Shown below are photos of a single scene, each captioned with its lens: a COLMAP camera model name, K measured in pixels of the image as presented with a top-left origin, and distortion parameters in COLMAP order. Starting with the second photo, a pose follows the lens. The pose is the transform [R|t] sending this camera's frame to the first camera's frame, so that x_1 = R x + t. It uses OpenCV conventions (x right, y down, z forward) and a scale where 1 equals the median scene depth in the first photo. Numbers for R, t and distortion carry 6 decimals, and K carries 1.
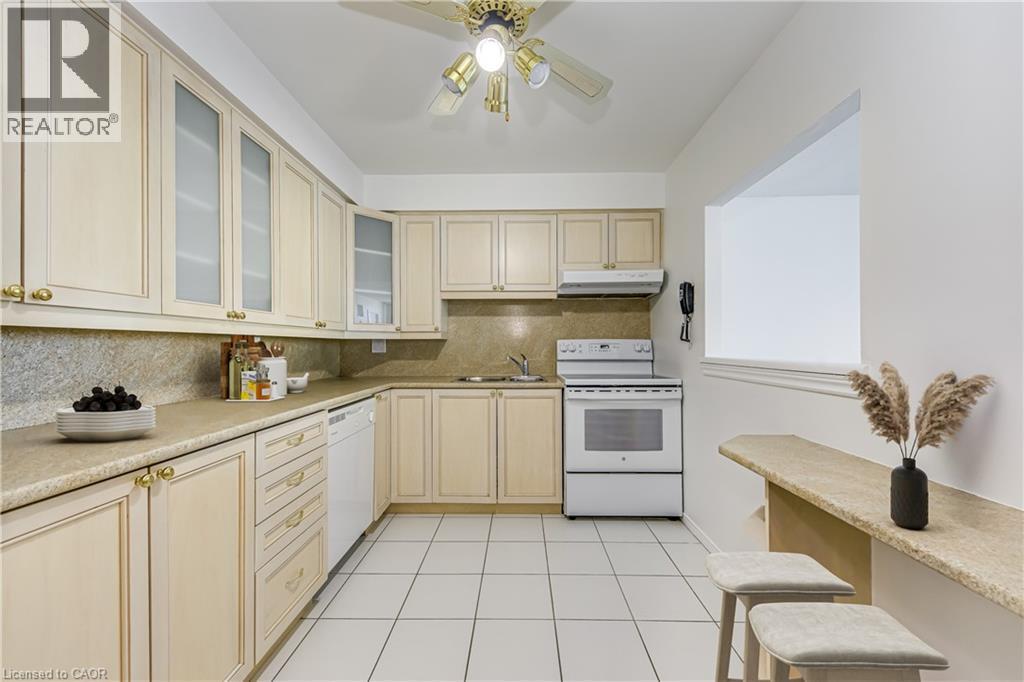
lens RADIAL K [[390.5, 0, 514.7], [0, 390.5, 345.4], [0, 0, 1]] dist [0.001415, -0.000094]
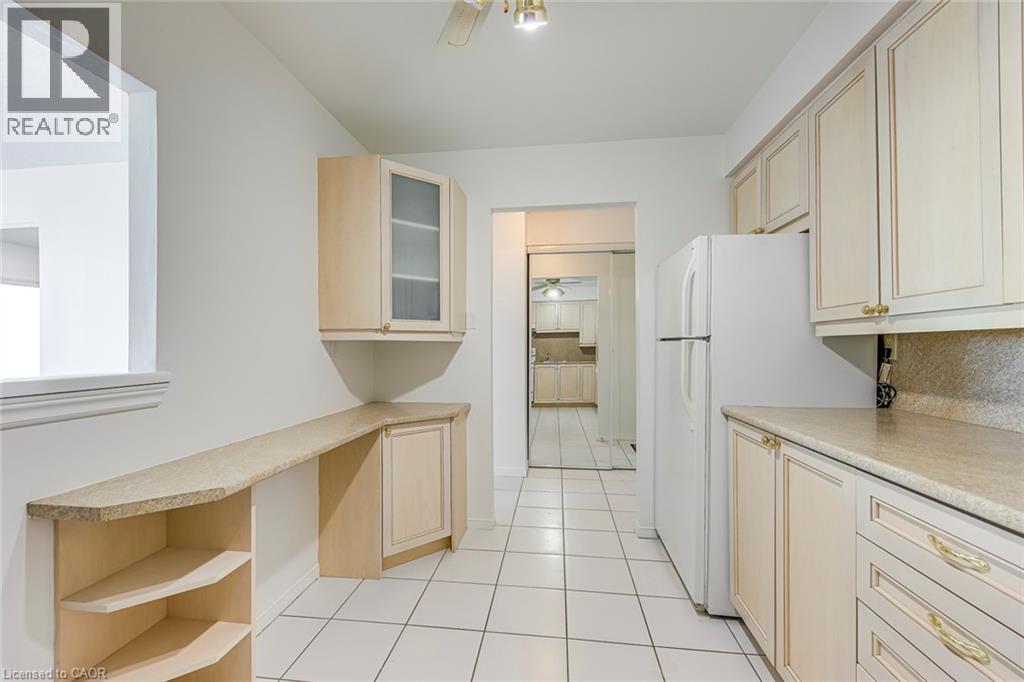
lens RADIAL K [[390.2, 0, 514.7], [0, 390.2, 345.3], [0, 0, 1]] dist [-0.000537, -0.000003]
pose [[-0.995150, 0.002177, 0.098348, -0.079336], [0.001498, 0.999975, -0.006982, 0.001635], [-0.098361, -0.006801, -0.995128, 2.038365]]
